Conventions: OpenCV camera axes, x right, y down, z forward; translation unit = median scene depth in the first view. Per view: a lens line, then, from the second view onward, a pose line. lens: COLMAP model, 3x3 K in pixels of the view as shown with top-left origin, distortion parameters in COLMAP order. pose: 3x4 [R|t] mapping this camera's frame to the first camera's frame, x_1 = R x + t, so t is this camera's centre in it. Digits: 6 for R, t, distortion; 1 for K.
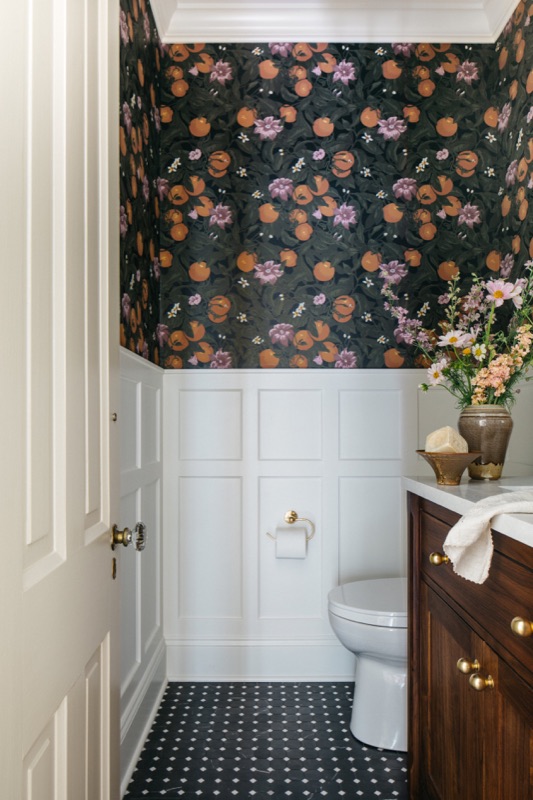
lens RADIAL K [[545.2, 0, 261.5], [0, 545.2, 417.0], [0, 0, 1]] dist [-0.010315, 0.000014]
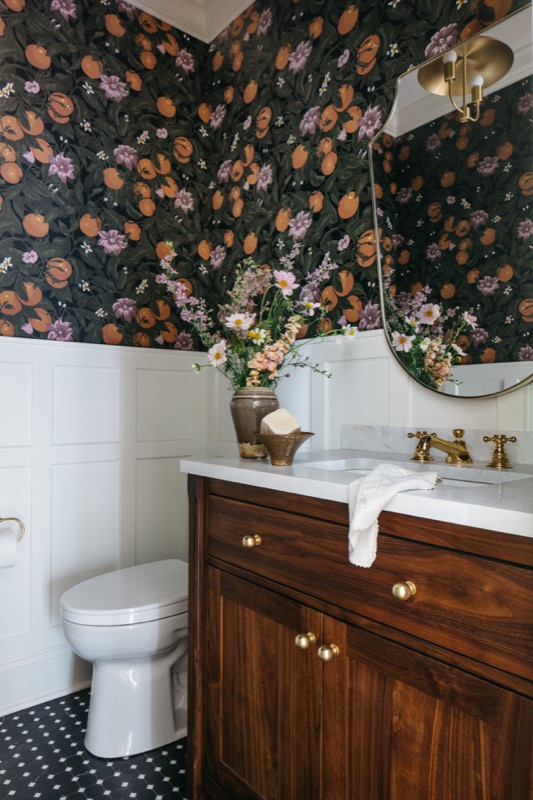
lens RADIAL K [[545.2, 0, 265.3], [0, 545.2, 397.6], [0, 0, 1]] dist [-0.010315, 0.000014]
pose [[0.769484, 0.013987, 0.638512, -0.150253], [-0.015124, 0.999879, -0.003678, 0.000847], [-0.638487, -0.006827, 0.769603, 0.112172]]
